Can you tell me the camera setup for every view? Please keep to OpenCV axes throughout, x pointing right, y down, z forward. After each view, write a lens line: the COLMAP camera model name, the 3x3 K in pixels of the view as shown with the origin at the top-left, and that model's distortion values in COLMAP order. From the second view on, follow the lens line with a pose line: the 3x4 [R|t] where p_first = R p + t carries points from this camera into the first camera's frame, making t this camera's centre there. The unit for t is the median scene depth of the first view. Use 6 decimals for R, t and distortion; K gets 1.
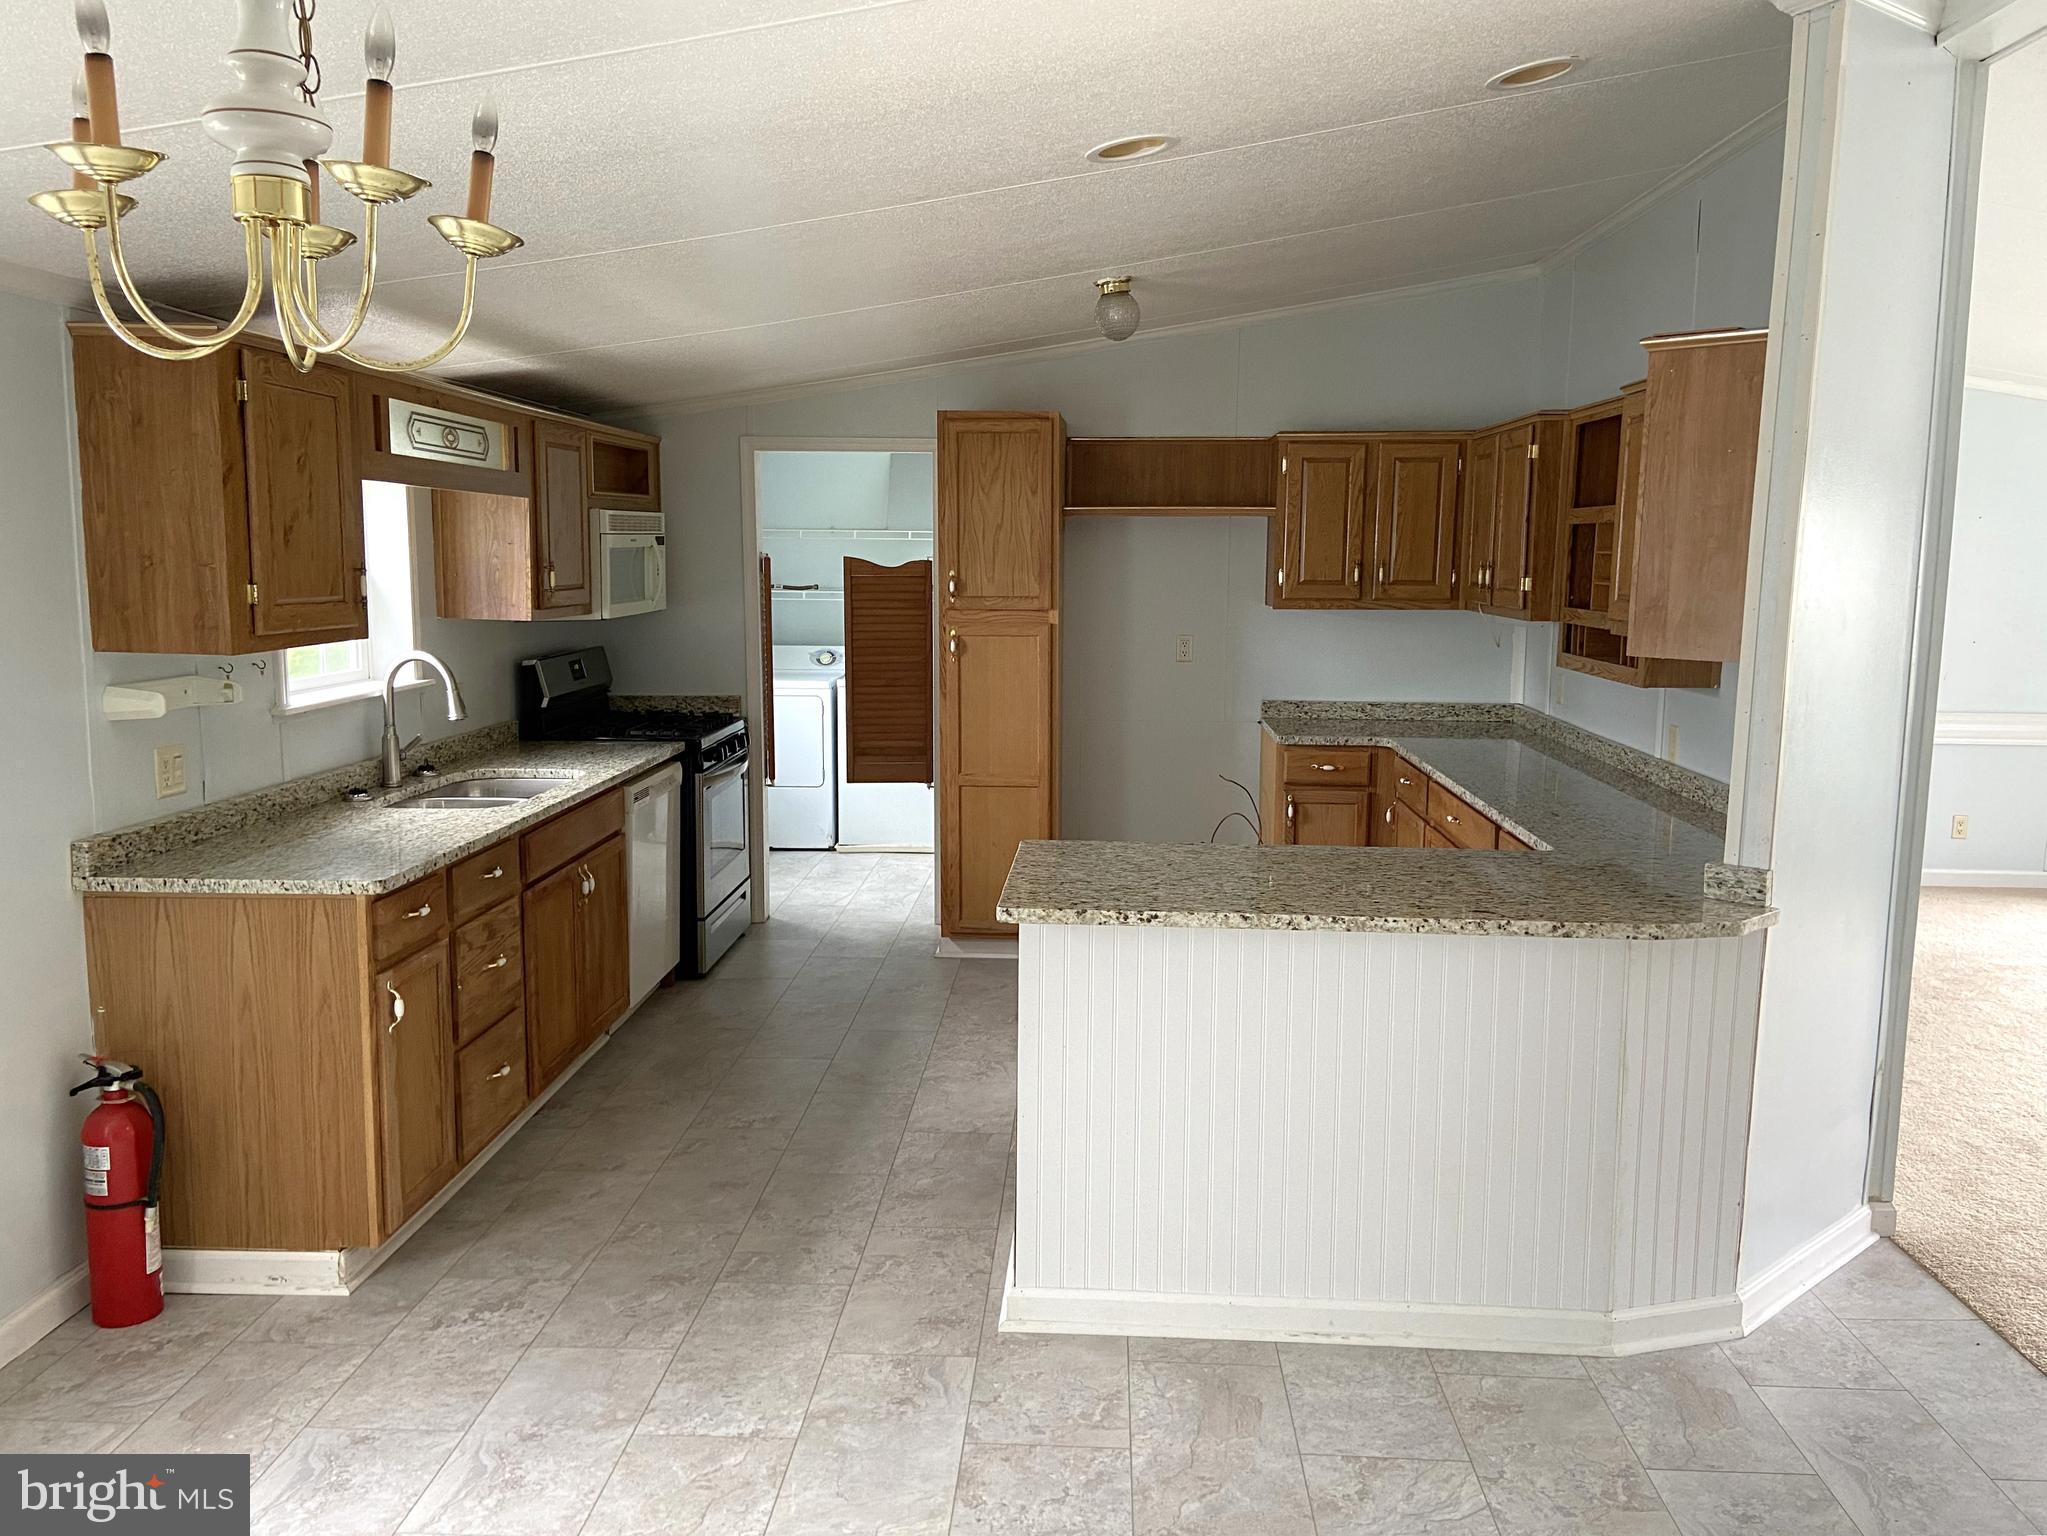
lens RADIAL K [[1544.6, 0, 1030.8], [0, 1544.6, 766.0], [0, 0, 1]] dist [0.053796, -0.012415]
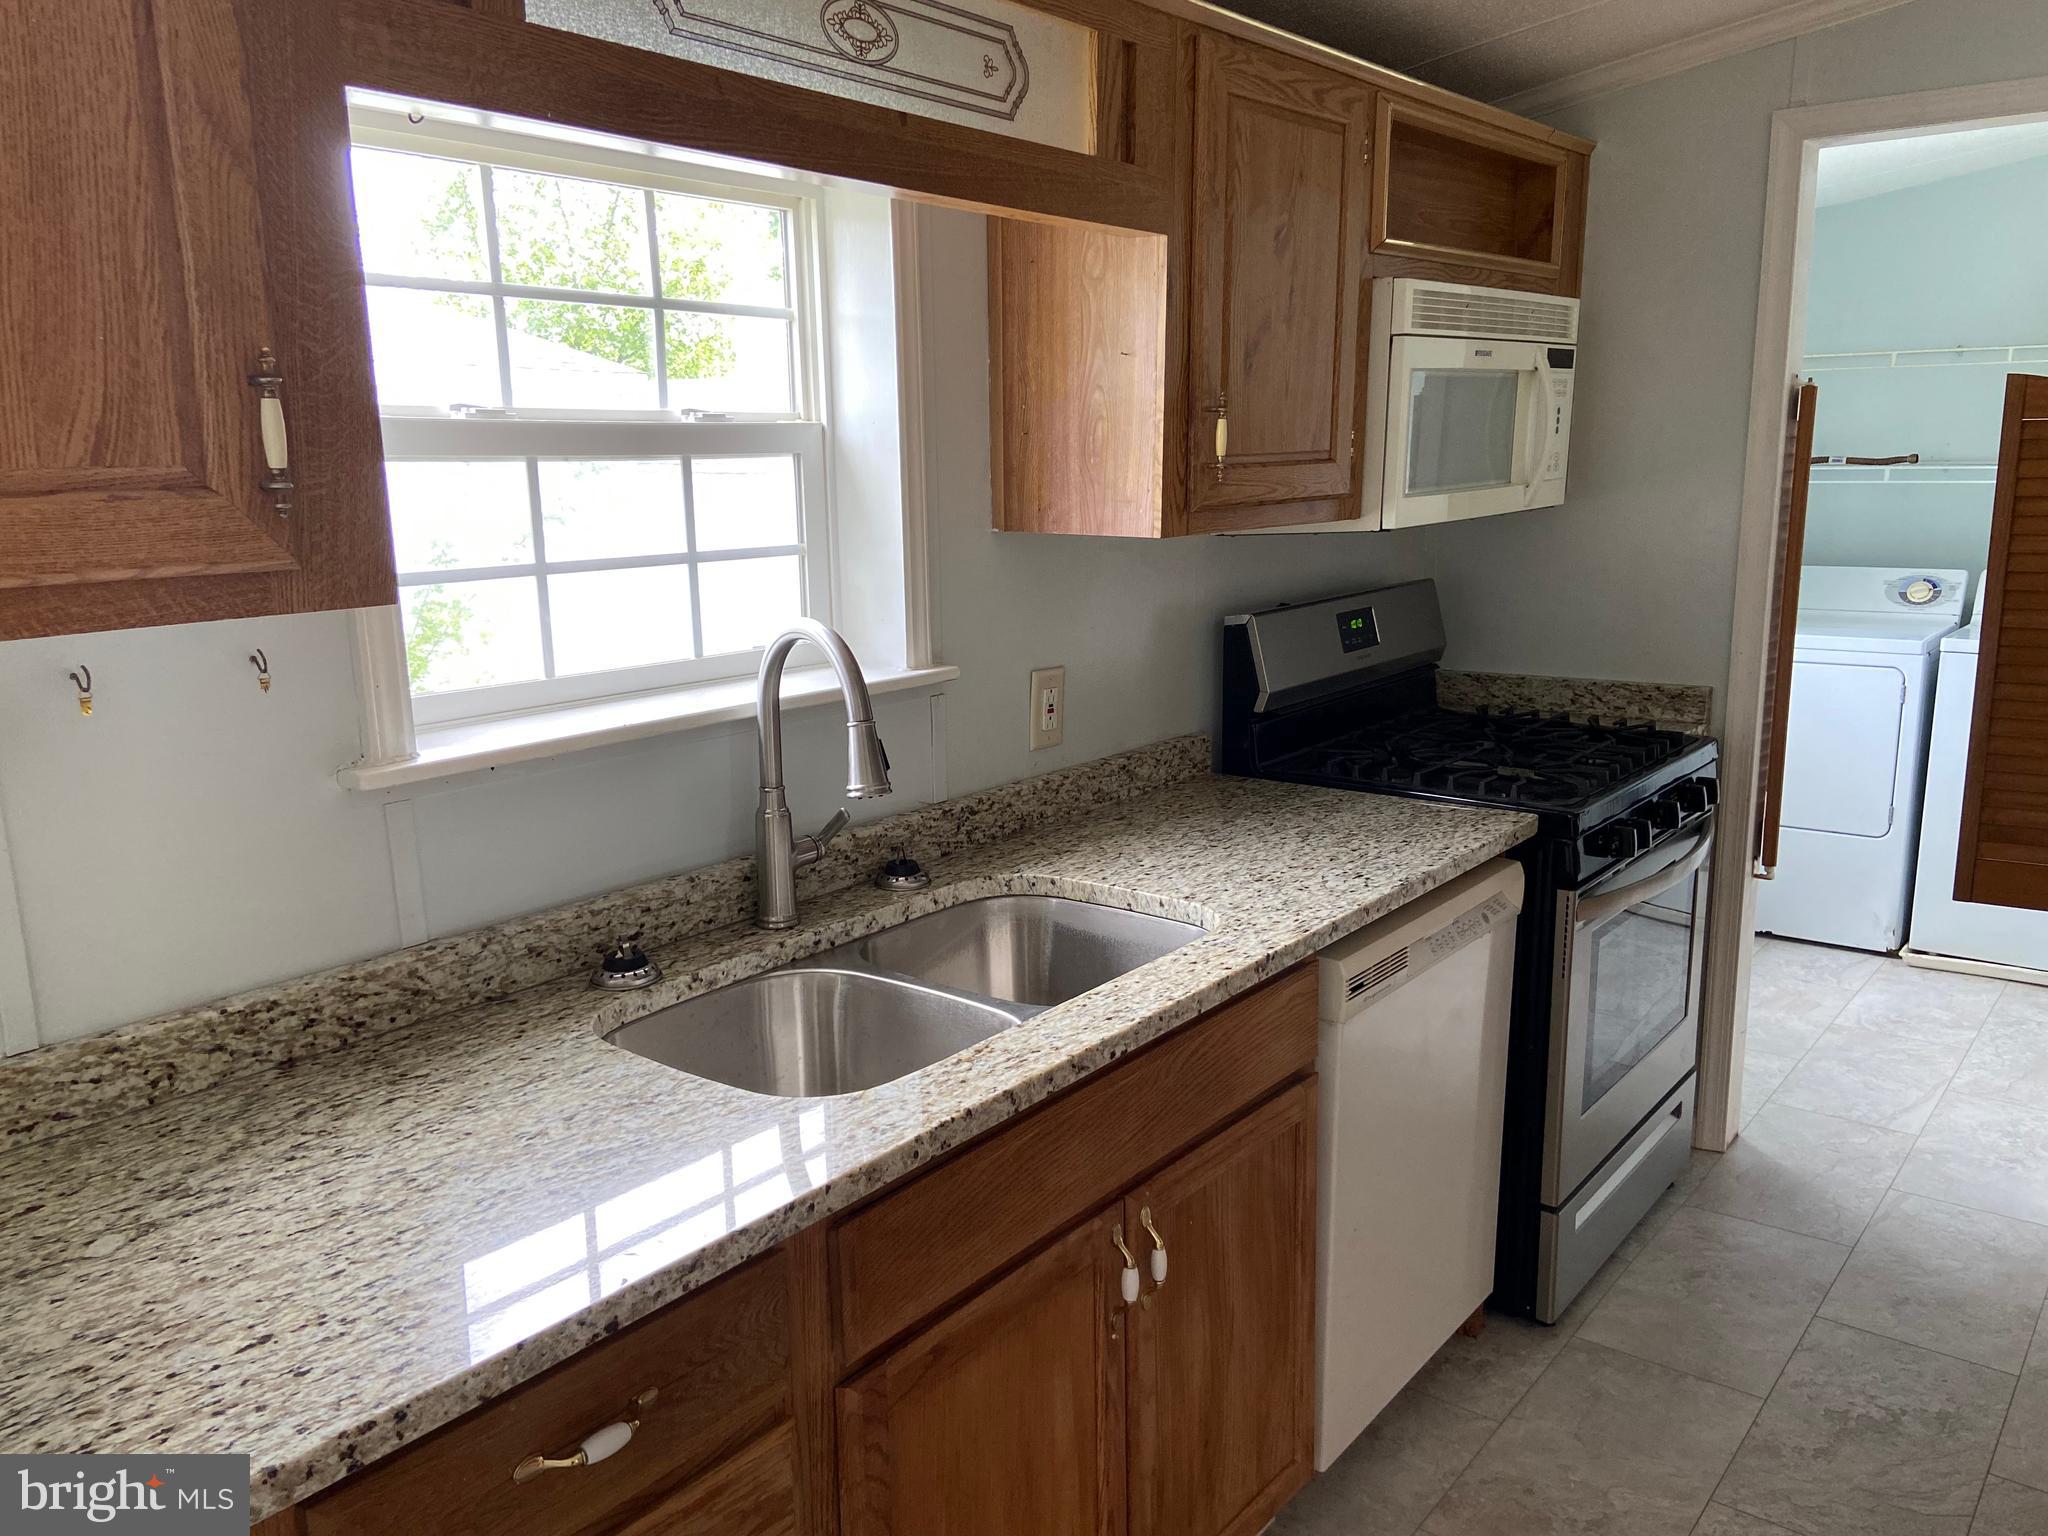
lens RADIAL K [[1545.4, 0, 1030.2], [0, 1545.4, 784.1], [0, 0, 1]] dist [0.053796, -0.012415]
pose [[0.806790, 0.102369, -0.581902, -0.085881], [-0.056698, 0.993745, 0.096211, -0.057445], [0.588112, -0.044629, 0.807548, 0.561945]]
